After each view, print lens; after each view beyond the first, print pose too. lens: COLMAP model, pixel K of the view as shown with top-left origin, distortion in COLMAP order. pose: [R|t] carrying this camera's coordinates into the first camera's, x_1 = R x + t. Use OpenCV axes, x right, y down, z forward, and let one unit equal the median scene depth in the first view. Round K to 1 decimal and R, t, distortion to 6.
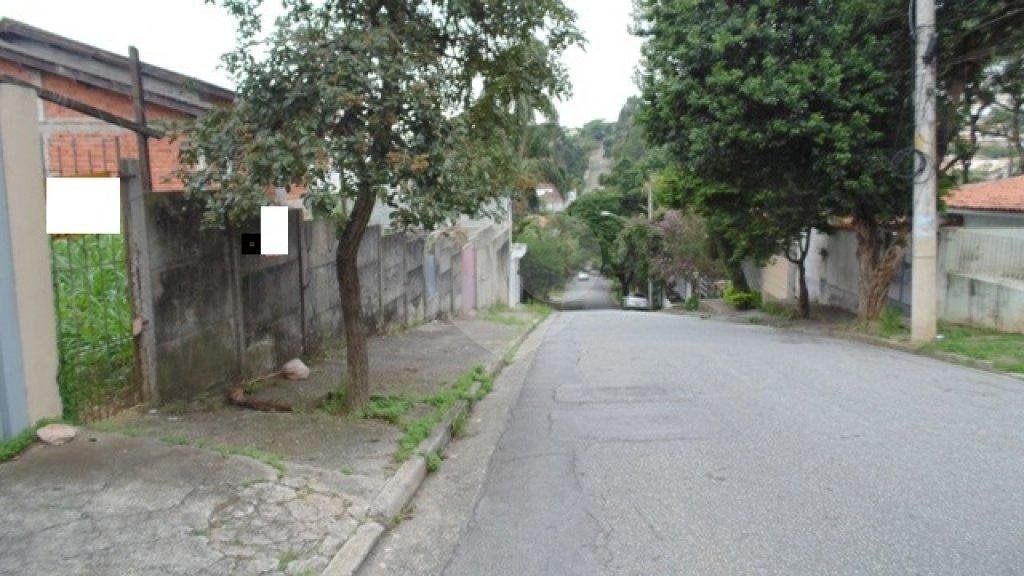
lens RADIAL K [[682.3, 0, 516.0], [0, 682.3, 288.3], [0, 0, 1]] dist [-0.015908, -0.000536]
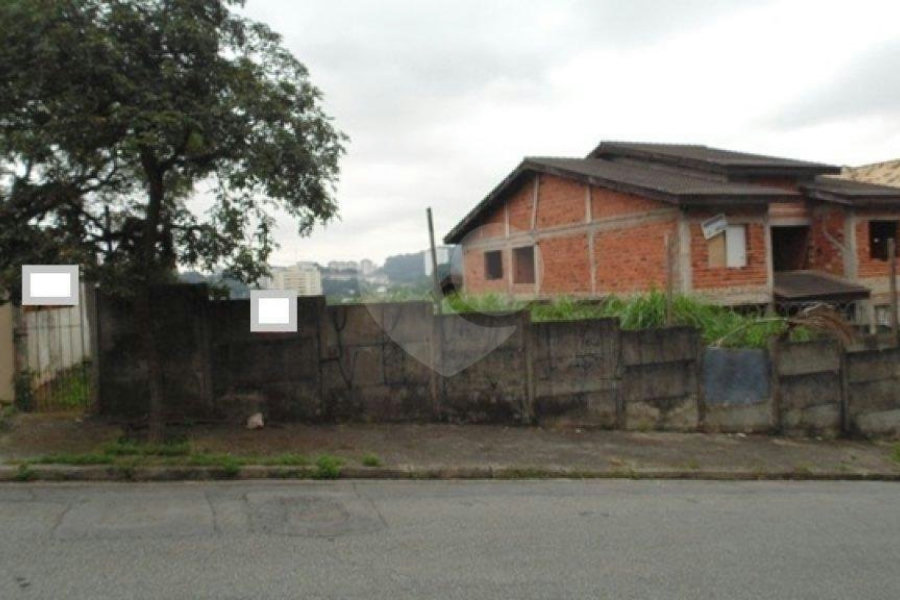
lens RADIAL K [[712.8, 0, 455.7], [0, 712.8, 301.7], [0, 0, 1]] dist [-0.014002, 0.001303]
pose [[0.400012, 0.000593, -0.916510, 1.033155], [-0.094587, 0.994687, -0.040639, -0.083457], [0.911616, 0.102946, 0.397943, 0.780604]]
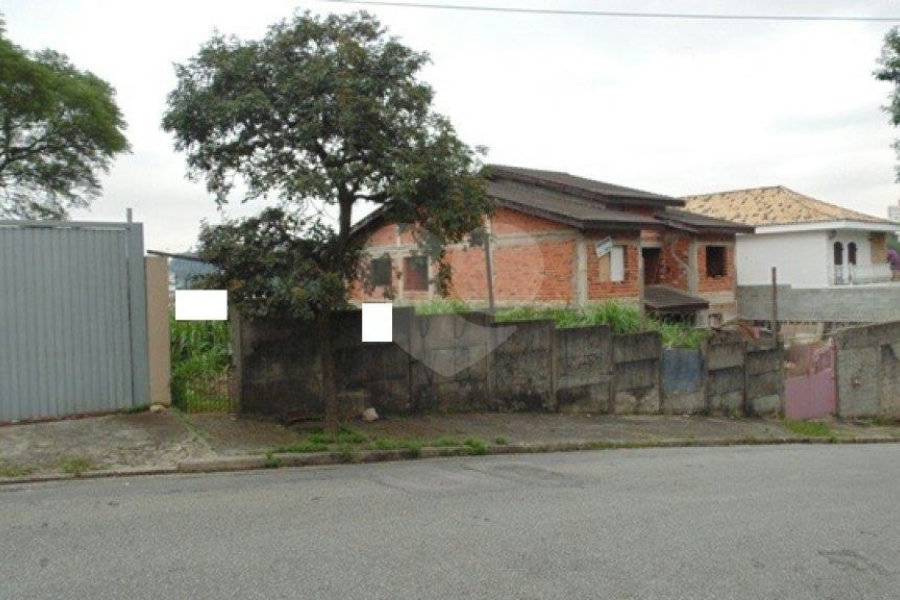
lens RADIAL K [[710.0, 0, 470.6], [0, 710.0, 302.9], [0, 0, 1]] dist [0.024976, -0.002935]
pose [[0.659842, 0.005025, -0.751387, 0.965014], [-0.089059, 0.993452, -0.071565, -0.030285], [0.746108, 0.114139, 0.655969, 0.125641]]
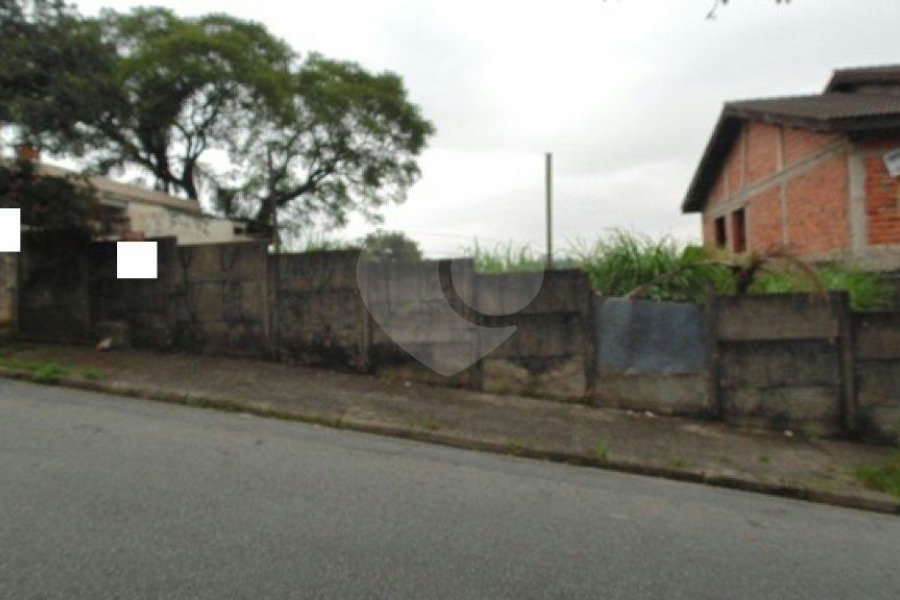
lens RADIAL K [[704.0, 0, 466.3], [0, 704.0, 299.0], [0, 0, 1]] dist [-0.010156, 0.001207]
pose [[-0.138524, 0.015092, -0.990244, 1.051475], [-0.111508, 0.993288, 0.030737, -0.109592], [0.984062, 0.114678, -0.135911, 1.934624]]
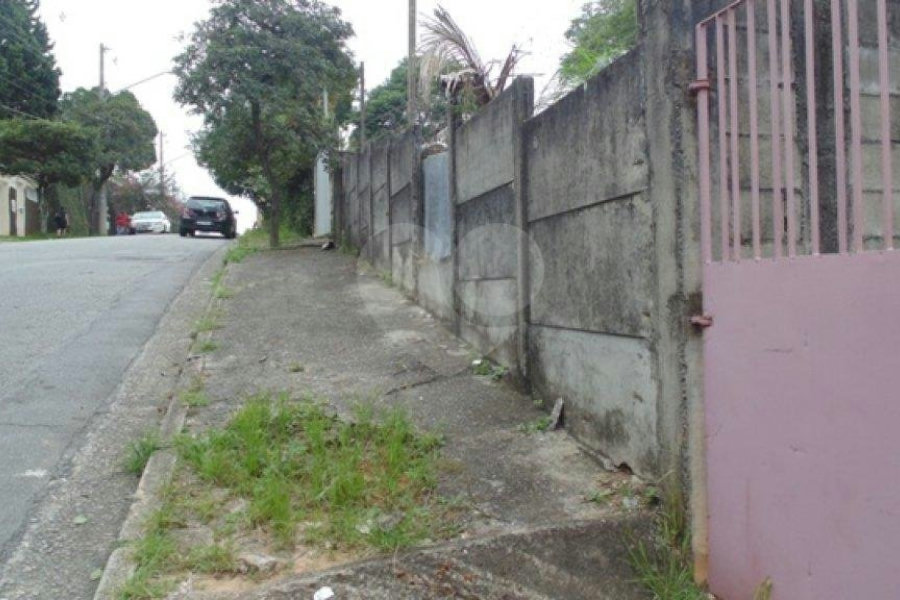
lens RADIAL K [[704.0, 0, 466.3], [0, 704.0, 299.0], [0, 0, 1]] dist [-0.010156, 0.001207]
pose [[-0.934923, 0.030994, -0.353494, 0.021359], [-0.032852, 0.984340, 0.173195, -0.080158], [0.353327, 0.173537, -0.919263, 2.954317]]
